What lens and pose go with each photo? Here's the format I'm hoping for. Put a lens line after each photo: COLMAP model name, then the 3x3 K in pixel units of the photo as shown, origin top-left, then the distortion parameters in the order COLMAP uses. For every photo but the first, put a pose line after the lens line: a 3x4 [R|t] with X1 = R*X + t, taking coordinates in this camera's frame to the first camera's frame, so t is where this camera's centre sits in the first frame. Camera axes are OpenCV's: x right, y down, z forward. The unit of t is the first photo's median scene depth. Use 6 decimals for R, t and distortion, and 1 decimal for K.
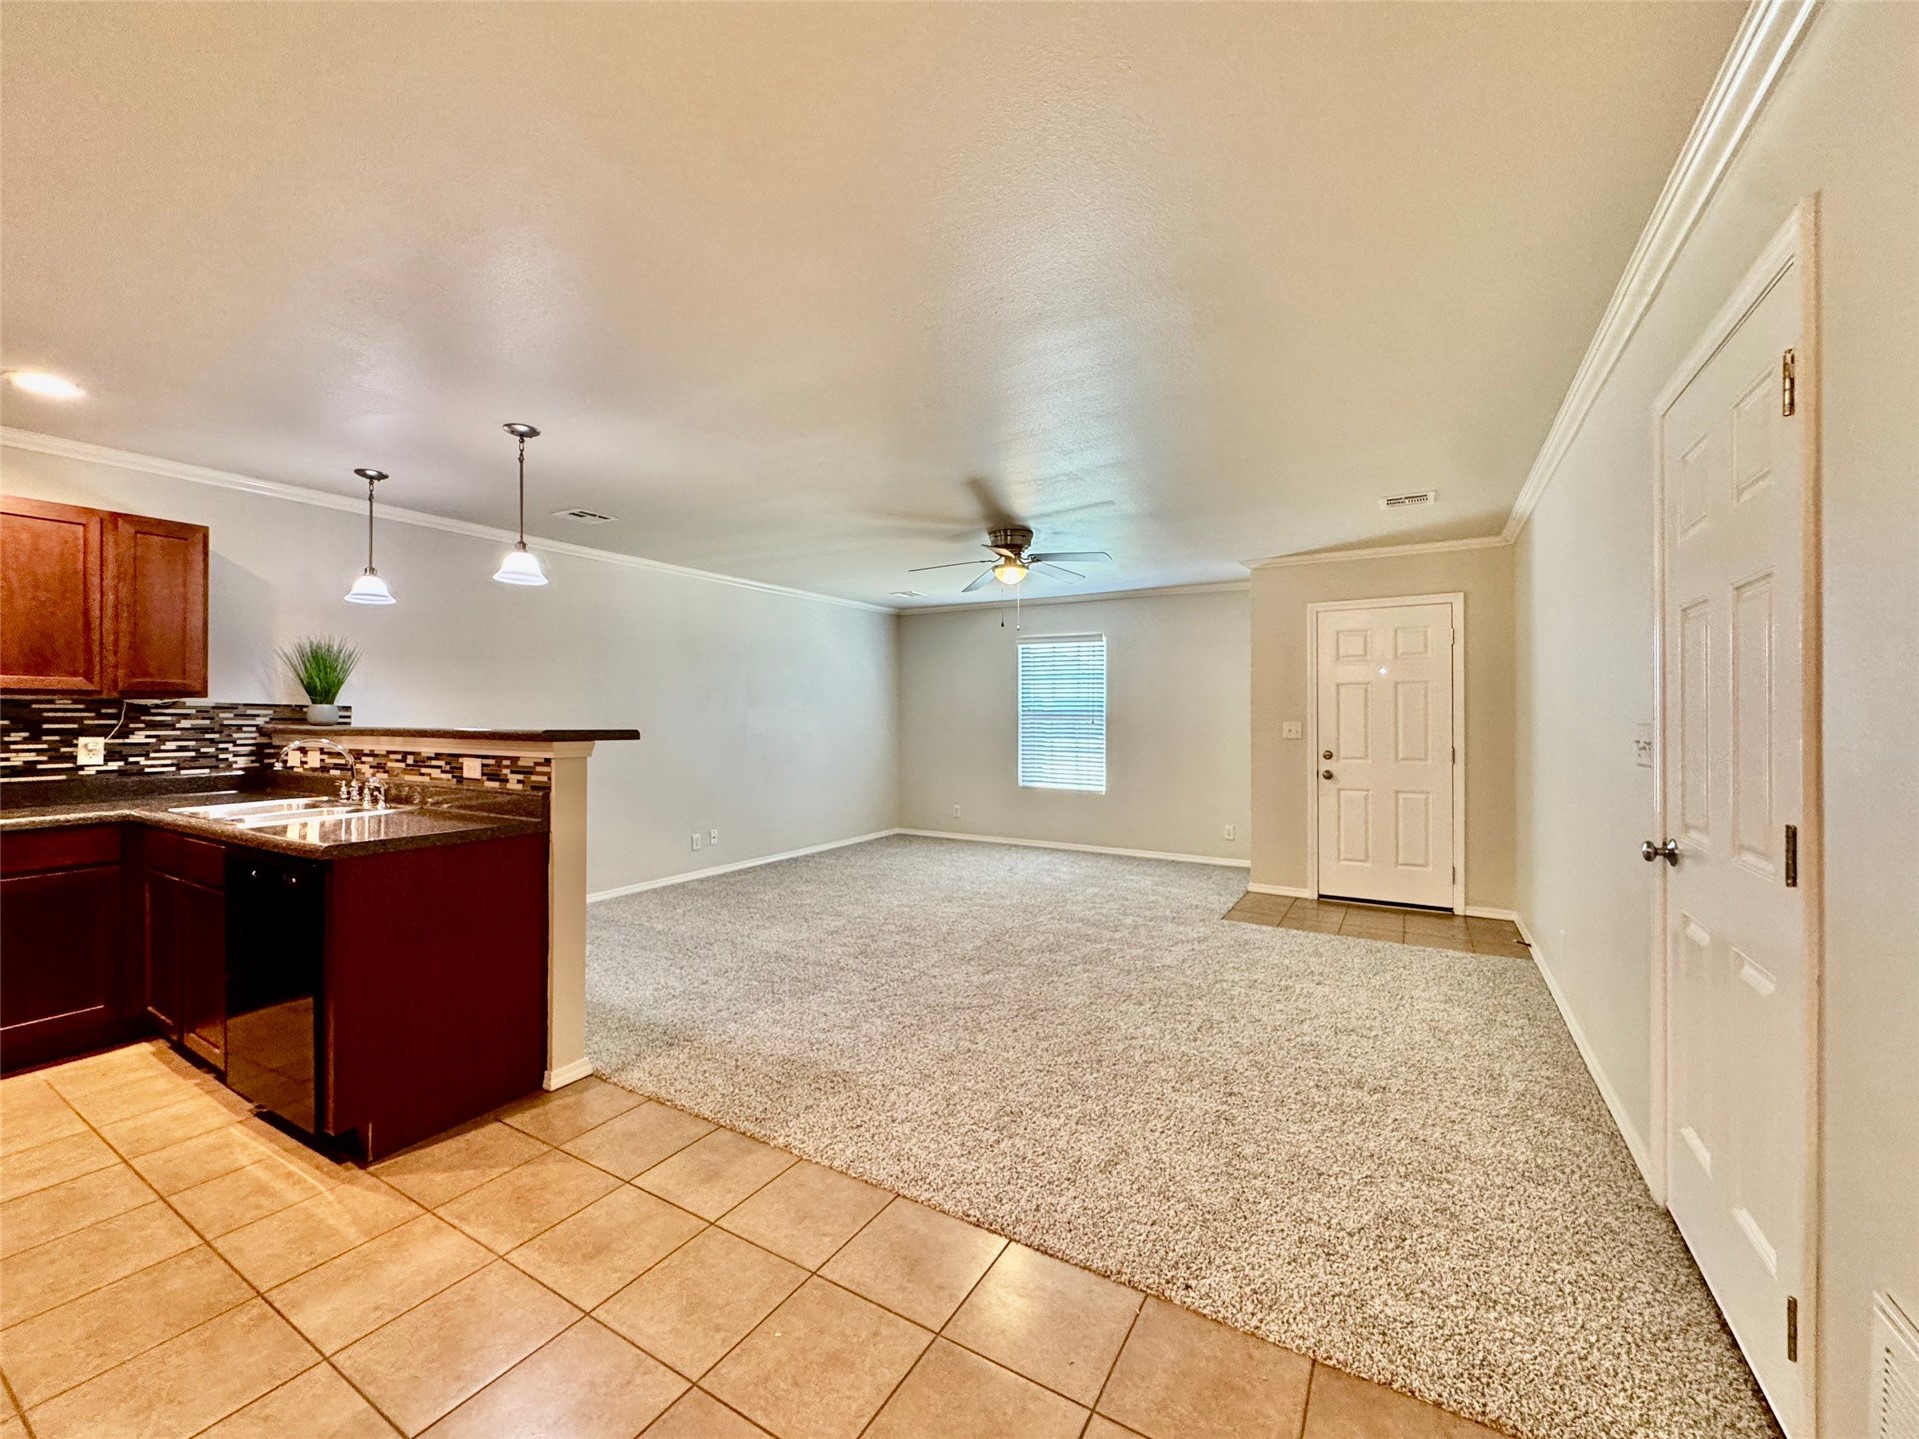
lens RADIAL K [[769.9, 0, 959.4], [0, 769.9, 713.2], [0, 0, 1]] dist [-0.002564, 0.000422]
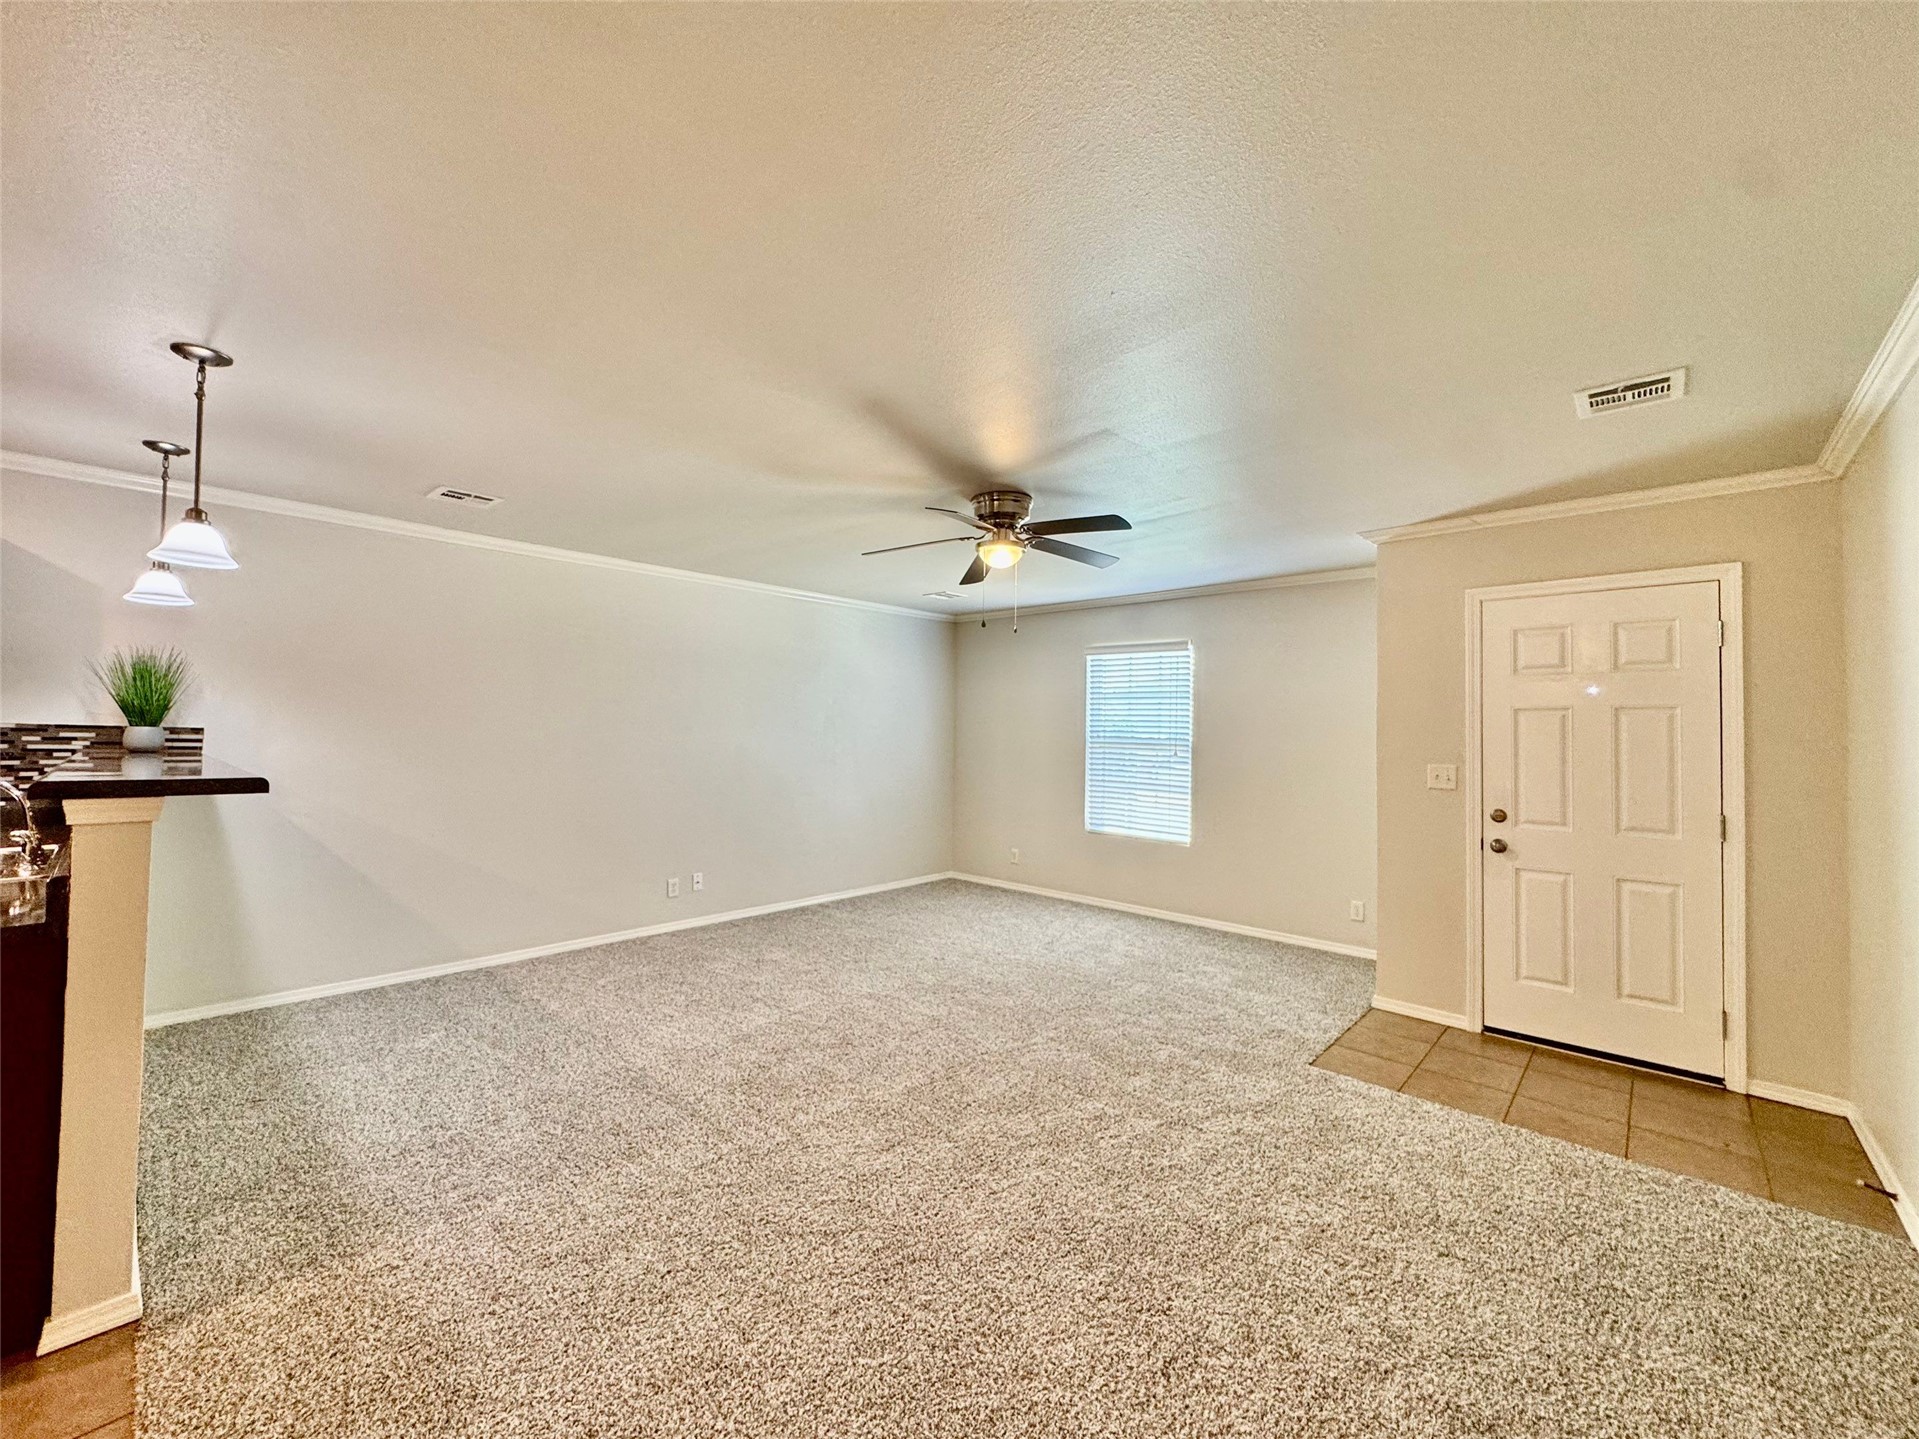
lens RADIAL K [[769.9, 0, 958.1], [0, 769.9, 712.7], [0, 0, 1]] dist [-0.002564, 0.000422]
pose [[0.978662, 0.008897, -0.205283, 0.231731], [-0.013069, 0.999735, -0.018976, -0.023089], [0.205060, 0.021253, 0.978519, 0.372986]]
